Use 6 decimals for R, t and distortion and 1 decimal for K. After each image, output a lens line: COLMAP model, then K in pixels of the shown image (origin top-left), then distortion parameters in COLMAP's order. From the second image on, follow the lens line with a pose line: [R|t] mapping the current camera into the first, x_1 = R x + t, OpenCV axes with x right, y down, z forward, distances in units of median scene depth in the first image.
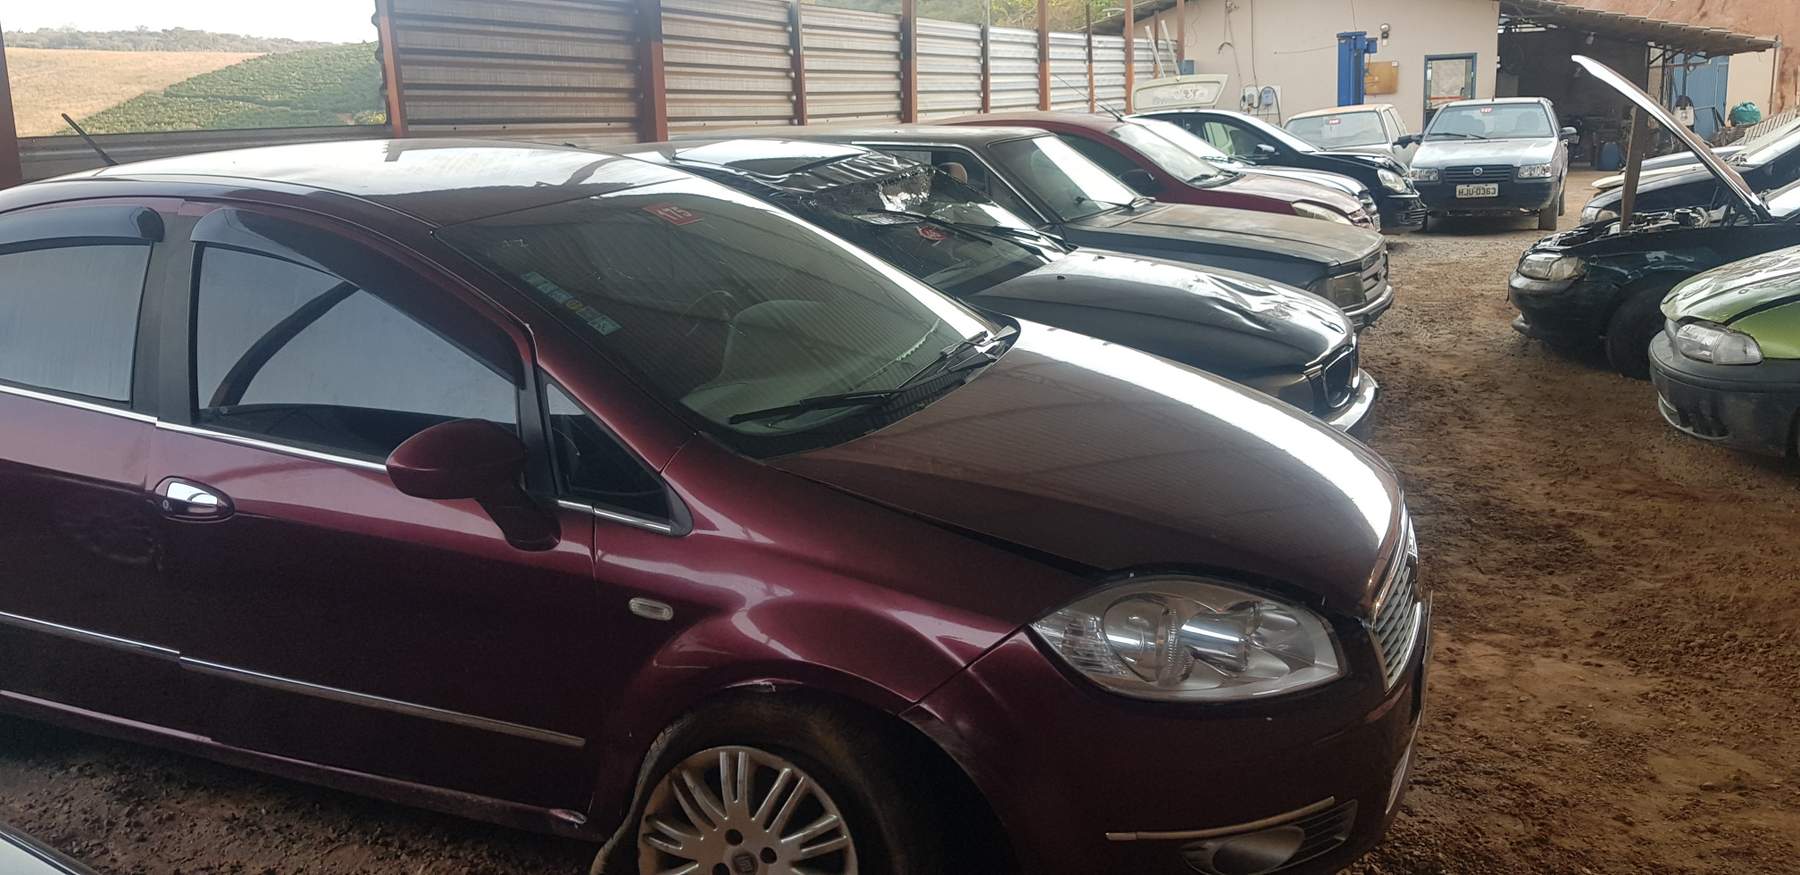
lens RADIAL K [[1485.4, 0, 828.2], [0, 1485.4, 384.3], [0, 0, 1]] dist [0.045983, -0.077836]
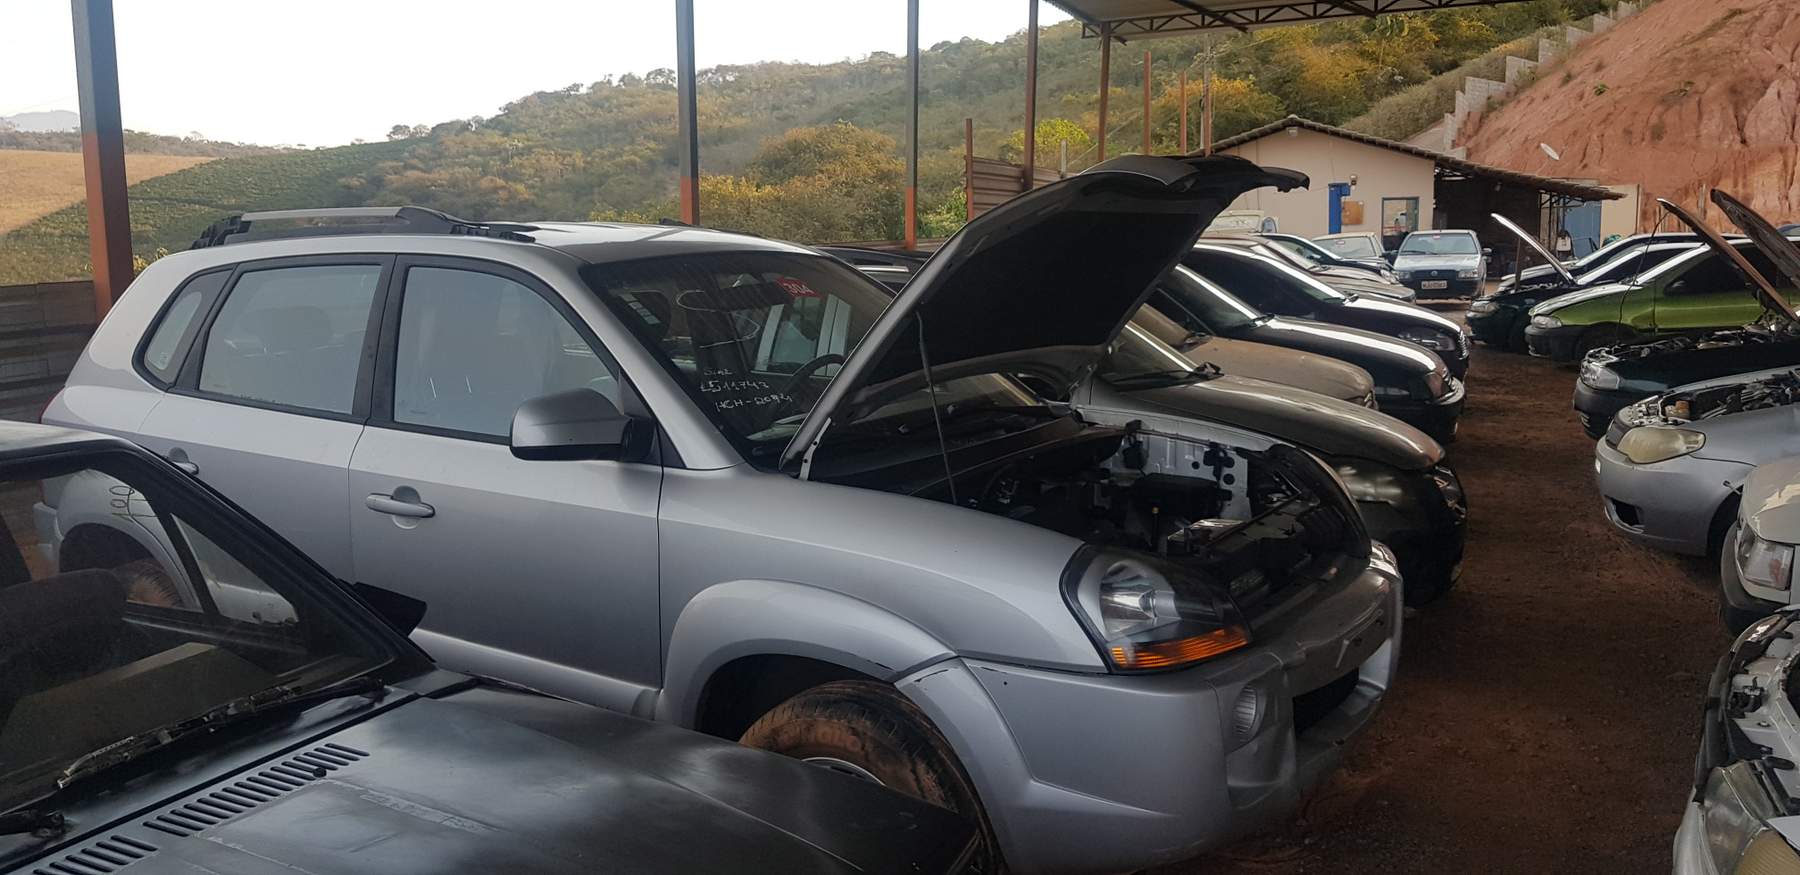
lens RADIAL K [[1485.4, 0, 828.2], [0, 1485.4, 384.3], [0, 0, 1]] dist [0.045983, -0.077836]
pose [[0.998807, 0.014359, 0.046671, -0.296471], [-0.010822, 0.997111, -0.075178, 0.106183], [-0.047616, 0.074583, 0.996077, -0.579156]]
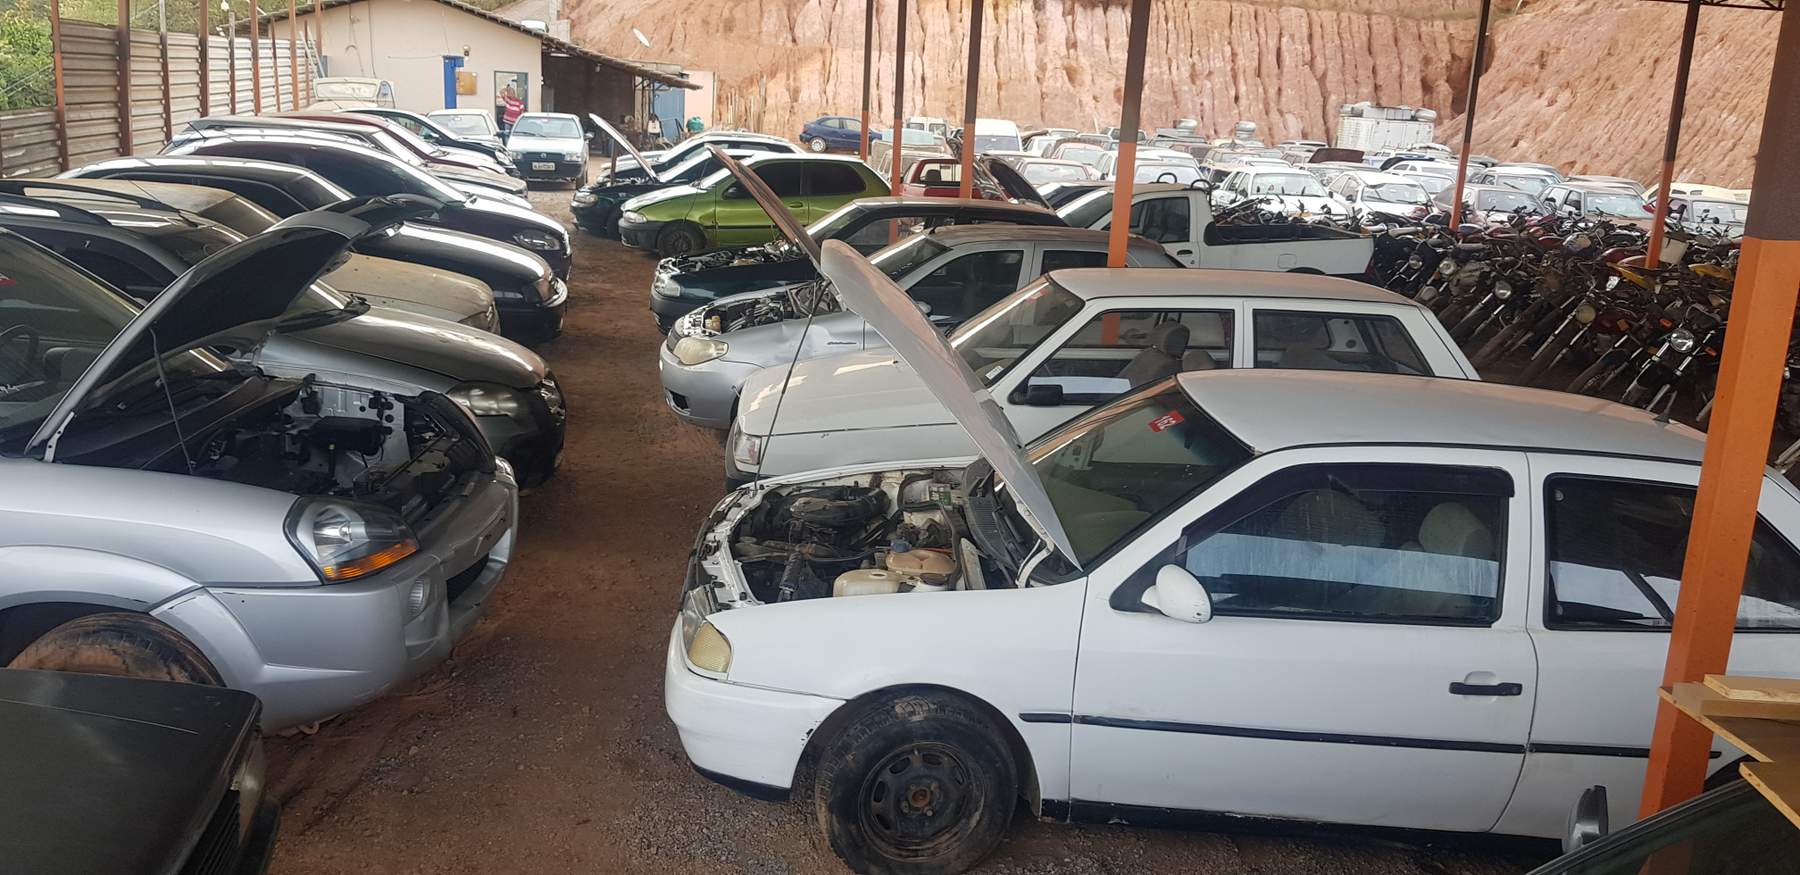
lens RADIAL K [[1483.3, 0, 903.8], [0, 1483.3, 377.3], [0, 0, 1]] dist [0.171698, -0.243699]
pose [[0.787299, -0.039049, 0.615334, -0.333779], [0.029540, 0.999235, 0.025615, 0.087892], [-0.615864, -0.001989, 0.787850, -0.667783]]
